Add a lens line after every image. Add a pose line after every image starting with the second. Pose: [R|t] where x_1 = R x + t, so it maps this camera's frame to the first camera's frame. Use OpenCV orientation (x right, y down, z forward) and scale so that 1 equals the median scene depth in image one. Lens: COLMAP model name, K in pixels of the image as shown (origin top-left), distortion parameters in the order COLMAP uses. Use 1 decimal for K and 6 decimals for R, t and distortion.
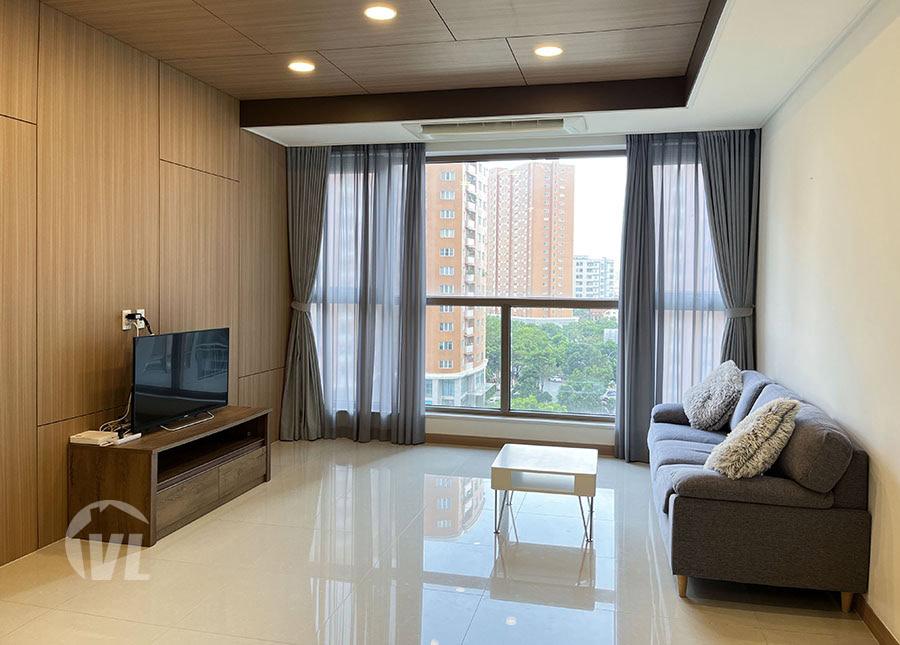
lens RADIAL K [[685.0, 0, 452.3], [0, 685.0, 302.4], [0, 0, 1]] dist [0.067340, -0.117849]
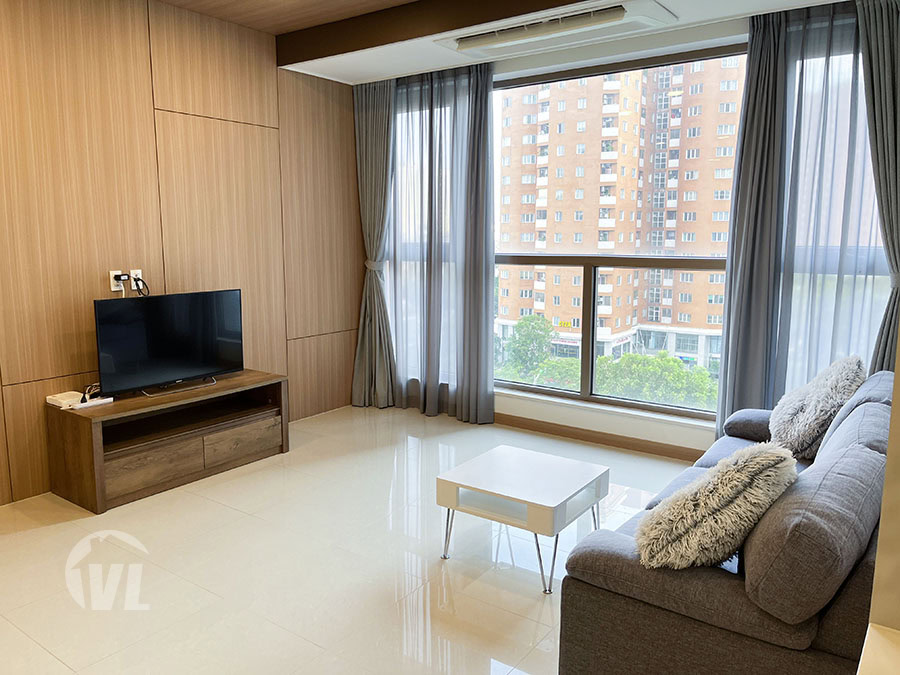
lens RADIAL K [[675.7, 0, 448.2], [0, 675.7, 332.5], [0, 0, 1]] dist [0.103255, -0.188909]
pose [[0.918325, 0.044464, -0.393322, 0.261351], [0.002302, 0.993054, 0.117635, -0.011517], [0.395820, -0.108933, 0.911844, 0.223258]]
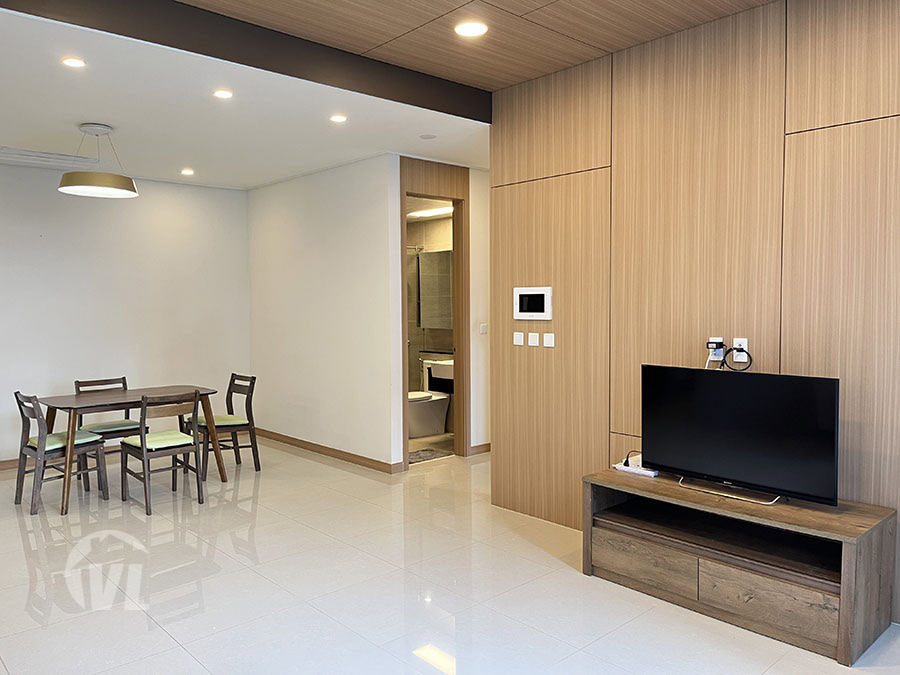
lens RADIAL K [[695.3, 0, 450.0], [0, 695.3, 337.5], [0, 0, 1]] dist [0.045323, -0.001099]
pose [[-0.568493, 0.039218, -0.821753, 0.320239], [-0.015642, 0.998167, 0.058458, -0.026306], [0.822539, 0.046087, -0.566838, 0.923908]]
